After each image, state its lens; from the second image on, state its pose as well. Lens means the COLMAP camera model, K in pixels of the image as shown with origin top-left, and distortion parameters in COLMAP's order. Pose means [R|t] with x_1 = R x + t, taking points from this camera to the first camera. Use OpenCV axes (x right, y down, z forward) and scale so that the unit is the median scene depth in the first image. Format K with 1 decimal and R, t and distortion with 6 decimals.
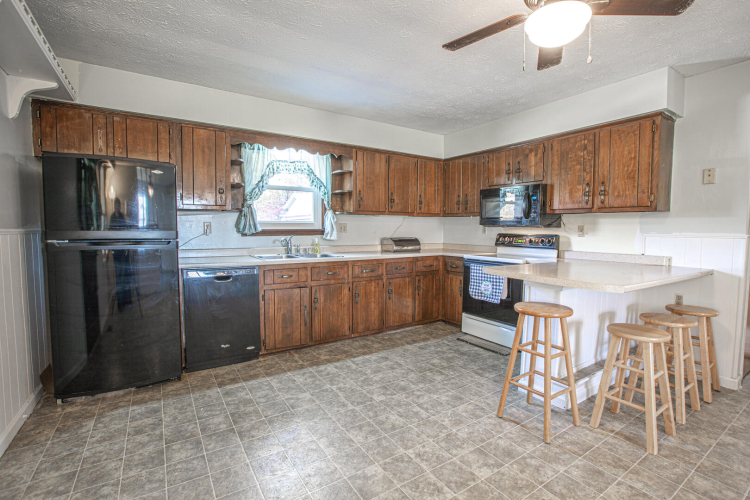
lens RADIAL K [[350.9, 0, 375.6], [0, 350.9, 246.4], [0, 0, 1]] dist [-0.012811, 0.003493]
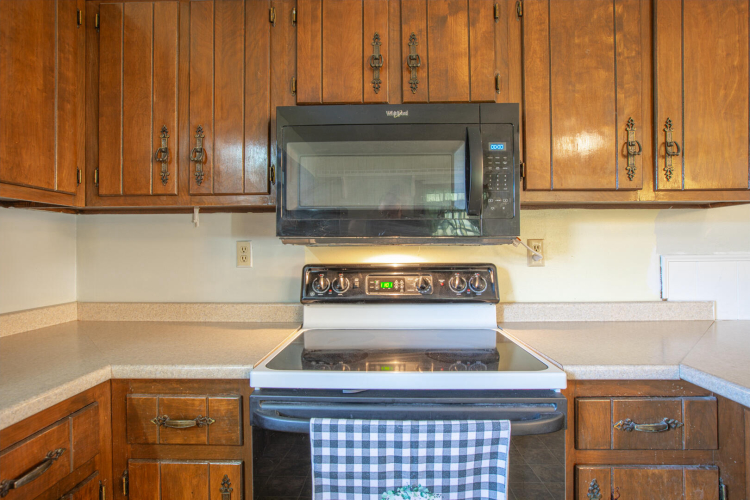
lens RADIAL K [[369.6, 0, 375.2], [0, 369.6, 249.4], [0, 0, 1]] dist [-0.007364, 0.001168]
pose [[0.569468, -0.008387, 0.821970, 0.119578], [0.056254, 0.998001, -0.028790, -0.044113], [-0.820086, 0.062634, 0.568802, 0.879830]]
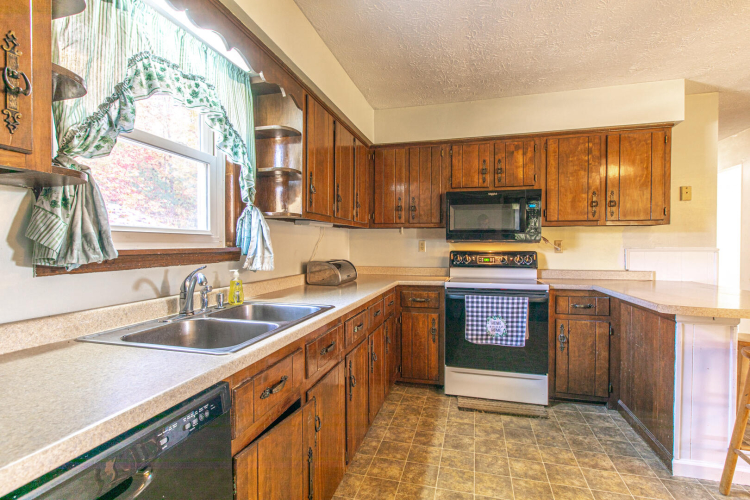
lens RADIAL K [[369.6, 0, 370.5], [0, 369.6, 249.4], [0, 0, 1]] dist [-0.007364, 0.001168]
pose [[0.750814, -0.014032, 0.660364, -0.374641], [0.040956, 0.998840, -0.025341, -0.031652], [-0.659242, 0.046072, 0.750518, 0.595308]]
